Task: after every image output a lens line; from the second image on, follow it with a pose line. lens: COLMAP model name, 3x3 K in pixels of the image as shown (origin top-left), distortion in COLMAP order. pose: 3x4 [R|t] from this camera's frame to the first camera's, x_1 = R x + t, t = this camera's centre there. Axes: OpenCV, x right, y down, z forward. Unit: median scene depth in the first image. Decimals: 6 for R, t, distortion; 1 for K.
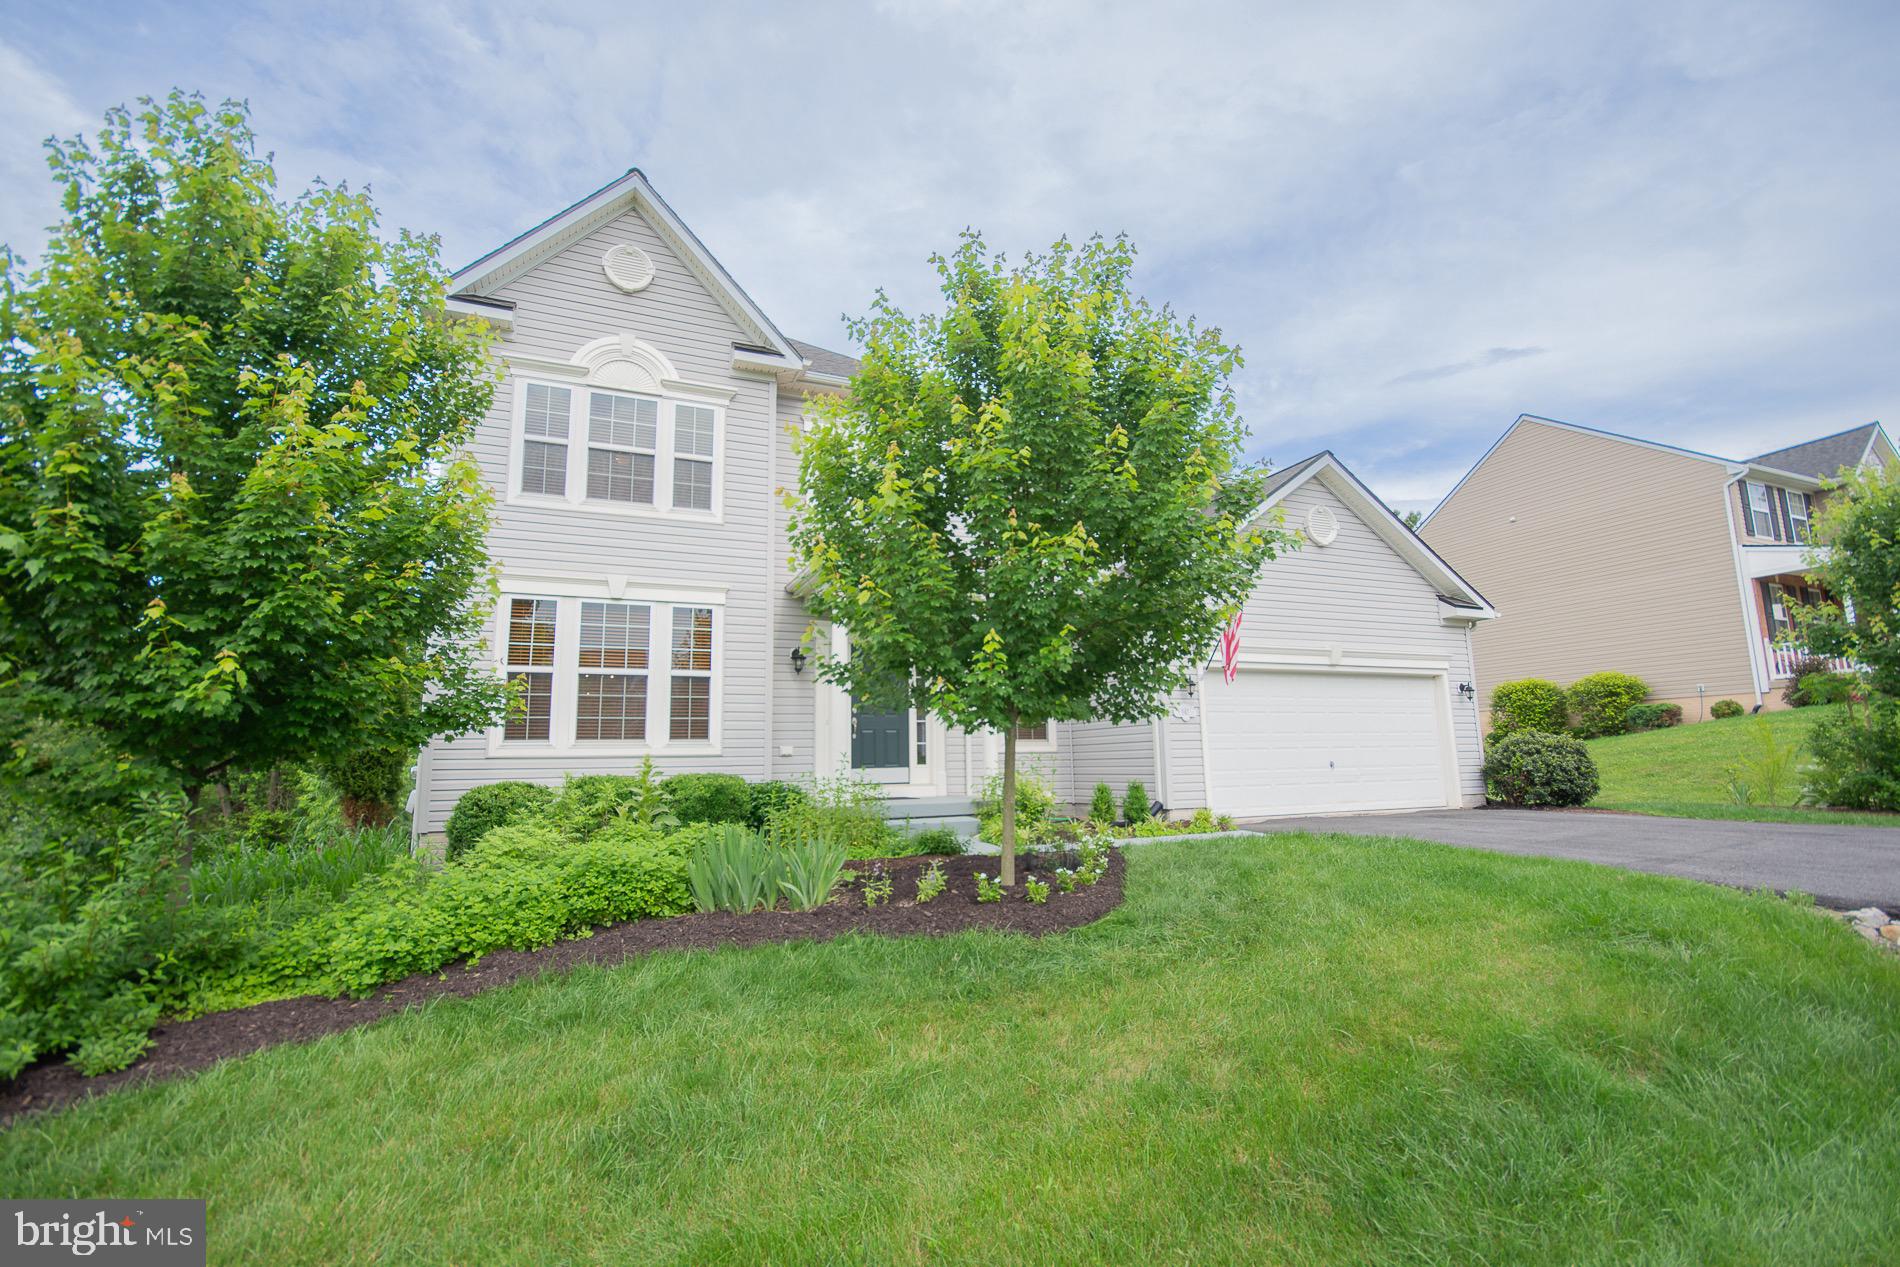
lens RADIAL K [[817.1, 0, 951.1], [0, 817.1, 635.7], [0, 0, 1]] dist [0.012733, -0.012254]
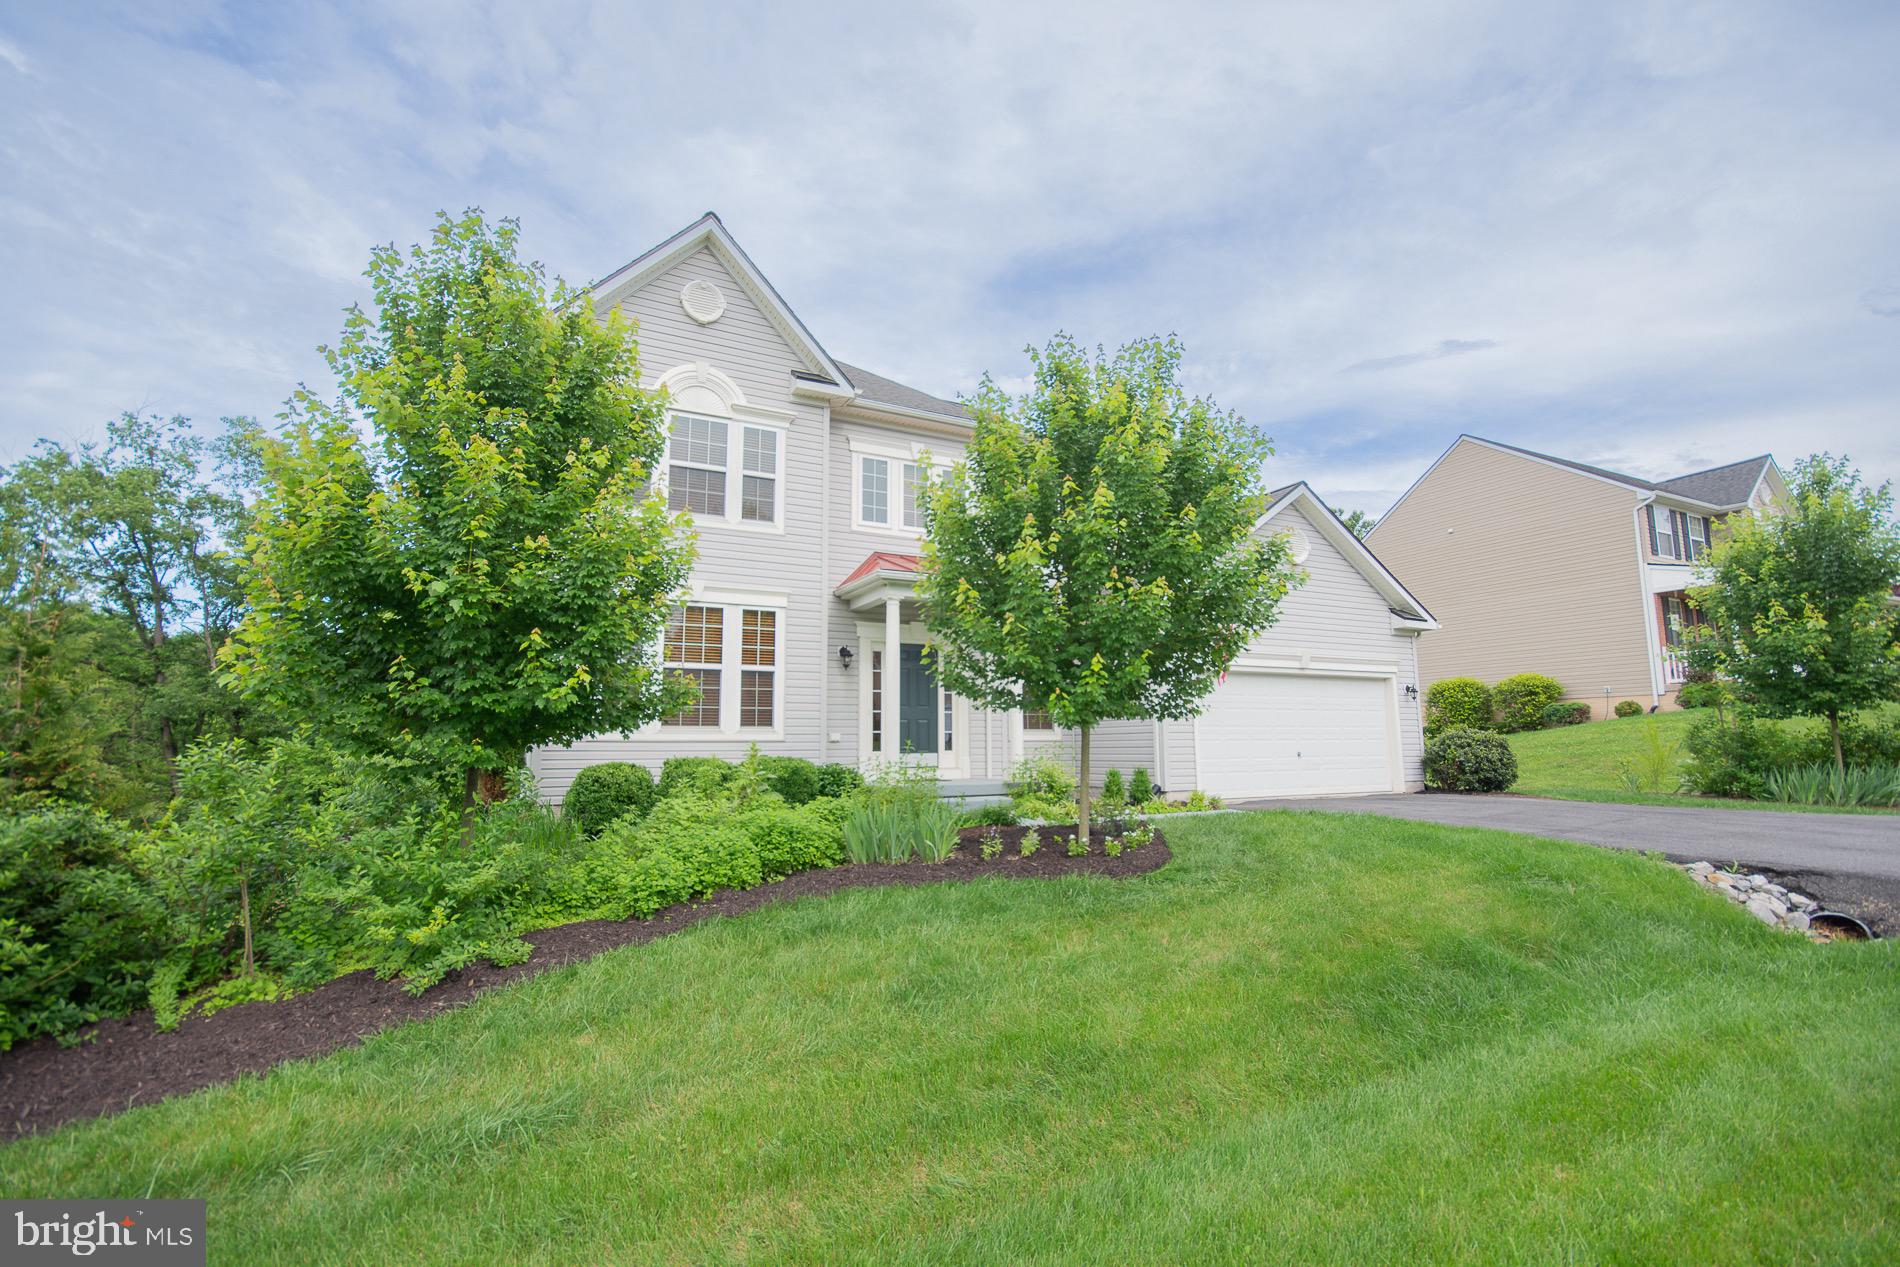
lens RADIAL K [[839.7, 0, 950.0], [0, 839.7, 633.5], [0, 0, 1]] dist [0.001344, 0.000204]
pose [[0.997276, 0.020477, 0.070868, -0.138635], [-0.021780, 0.999607, 0.017666, -0.028443], [-0.070478, -0.019161, 0.997329, -0.176203]]
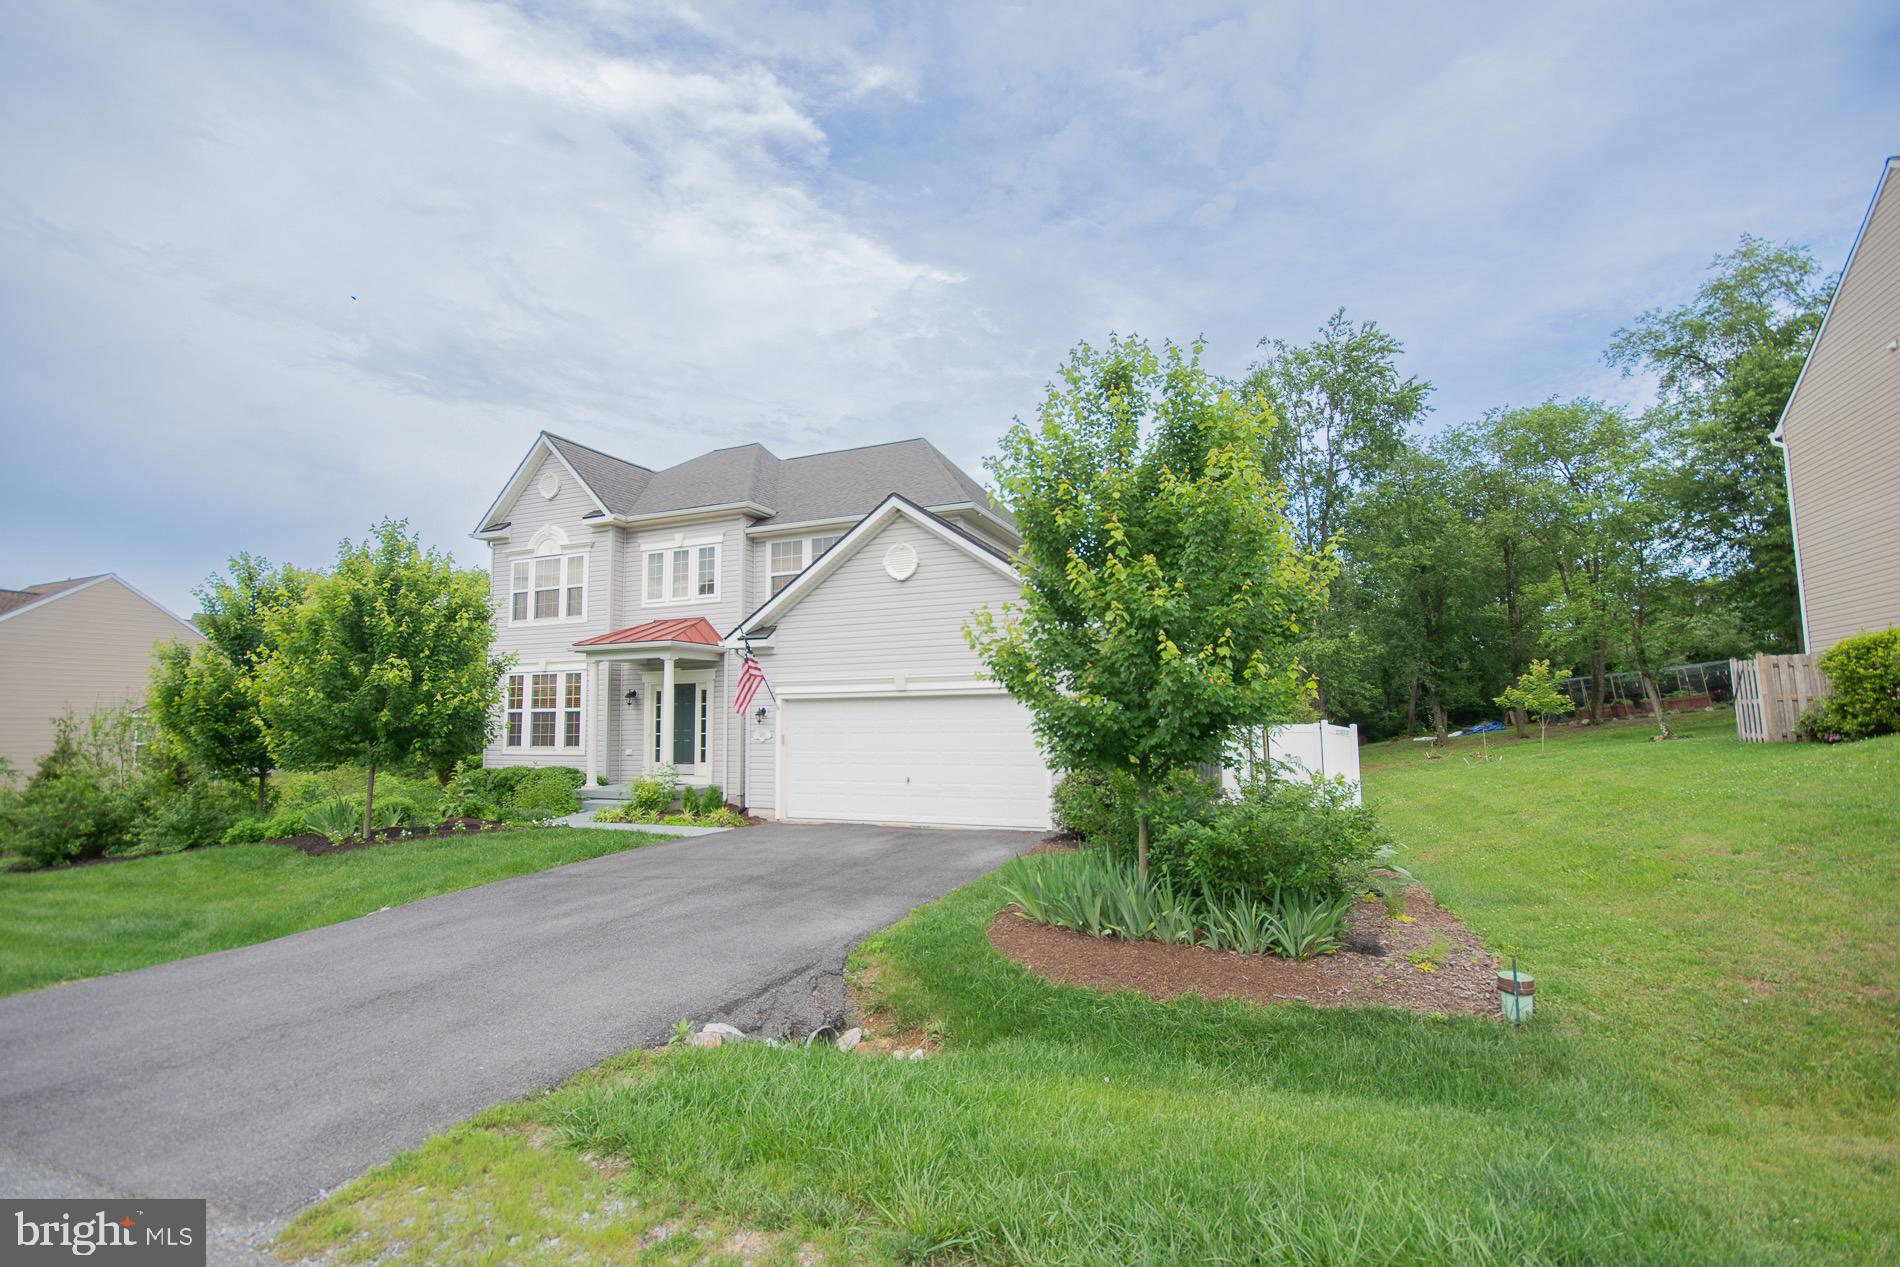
lens RADIAL K [[817.1, 0, 951.1], [0, 817.1, 635.7], [0, 0, 1]] dist [0.012733, -0.012254]
pose [[0.694937, -0.059479, -0.716606, 1.589206], [0.110340, 0.993591, 0.024534, -0.069370], [0.710554, -0.096120, 0.697046, 0.353955]]
